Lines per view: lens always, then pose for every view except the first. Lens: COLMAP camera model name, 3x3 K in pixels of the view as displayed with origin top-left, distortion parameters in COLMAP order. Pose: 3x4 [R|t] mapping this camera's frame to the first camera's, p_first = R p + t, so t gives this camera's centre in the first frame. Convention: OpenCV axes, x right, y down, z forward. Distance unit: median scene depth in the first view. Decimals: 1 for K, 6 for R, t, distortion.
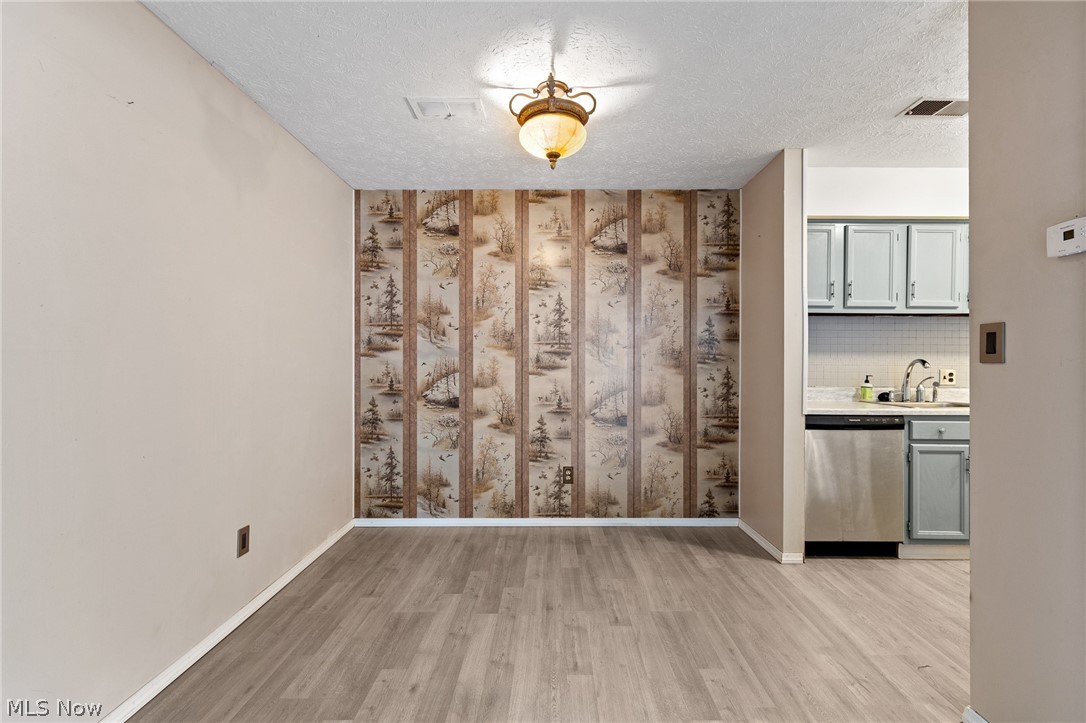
lens RADIAL K [[487.7, 0, 550.4], [0, 487.7, 362.2], [0, 0, 1]] dist [0.001550, 0.000298]
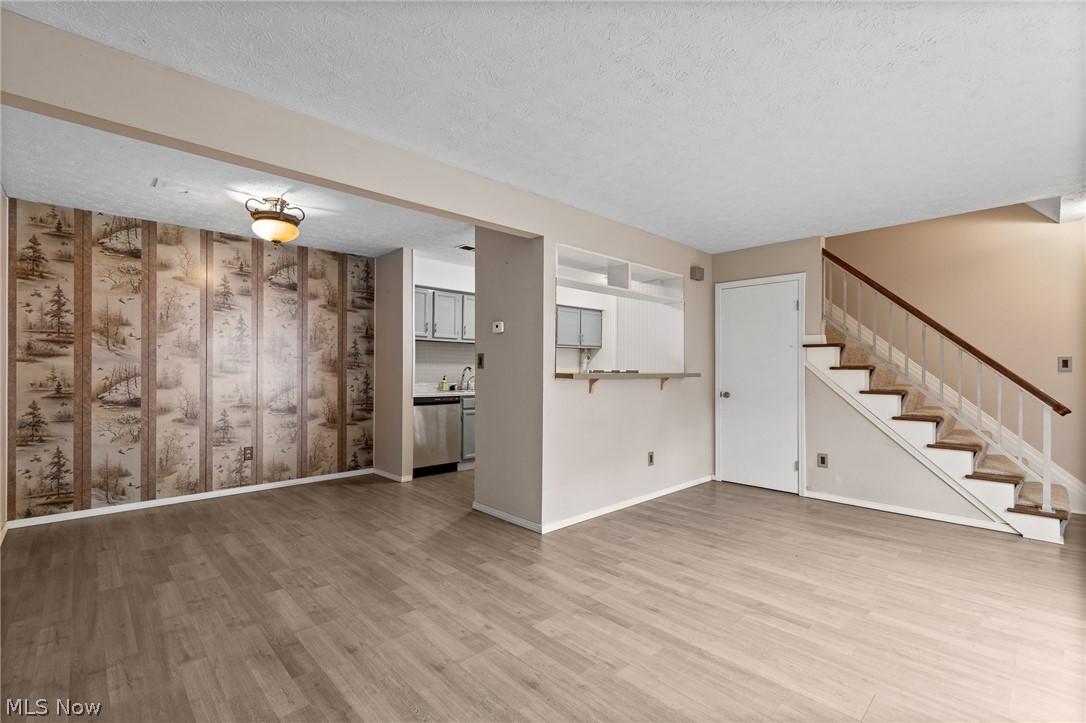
lens RADIAL K [[482.7, 0, 545.5], [0, 482.7, 367.6], [0, 0, 1]] dist [-0.001532, -0.000452]
pose [[0.719011, 0.003500, 0.694990, -0.293072], [-0.001746, 0.999993, -0.003229, 0.002088], [-0.694997, 0.001108, 0.719012, -0.495839]]
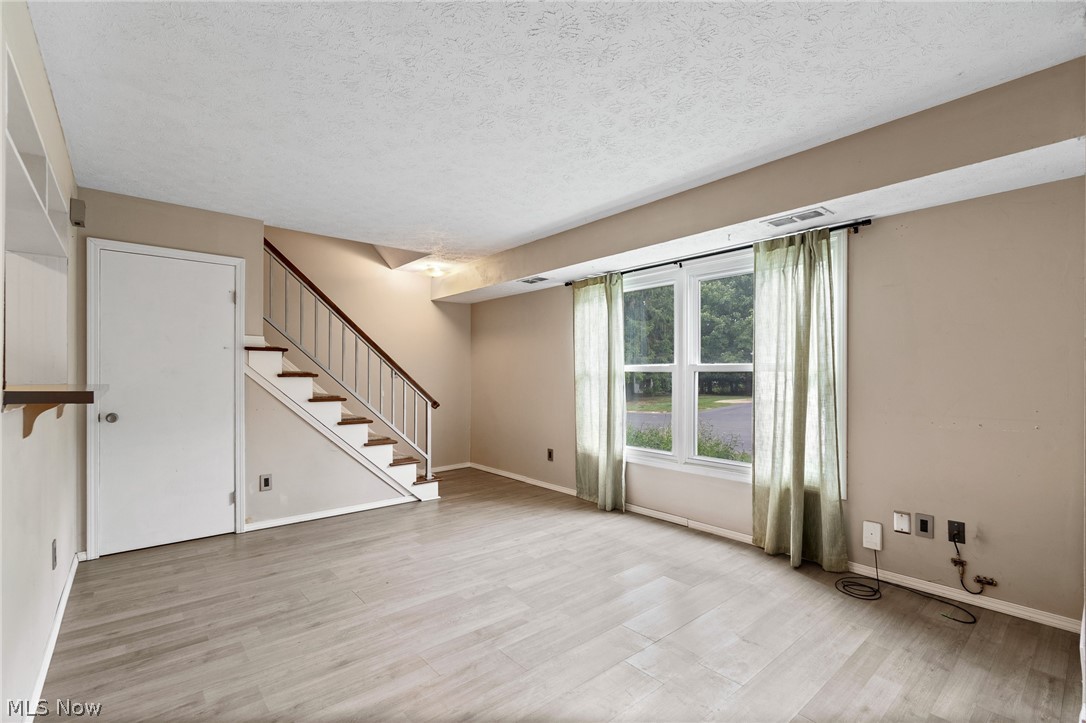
lens RADIAL K [[482.7, 0, 545.5], [0, 482.7, 367.6], [0, 0, 1]] dist [-0.001532, -0.000452]
pose [[-0.654259, 0.010888, 0.756192, -0.134772], [-0.000209, 0.999894, -0.014578, -0.003892], [-0.756271, -0.009695, -0.654187, 0.142469]]
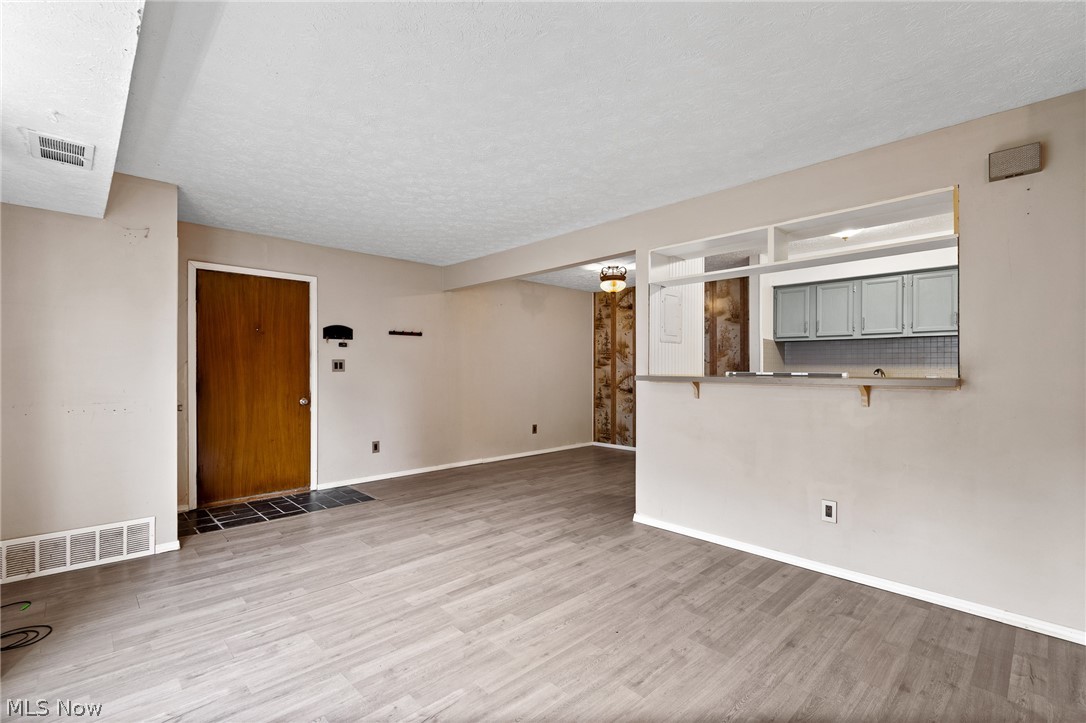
lens RADIAL K [[489.8, 0, 543.0], [0, 489.8, 361.5], [0, 0, 1]] dist [0.001336, 0.000166]
pose [[0.692713, -0.012839, -0.721099, 1.036674], [-0.001151, 0.999821, -0.018907, 0.000647], [0.721212, 0.013927, 0.692574, -0.697241]]
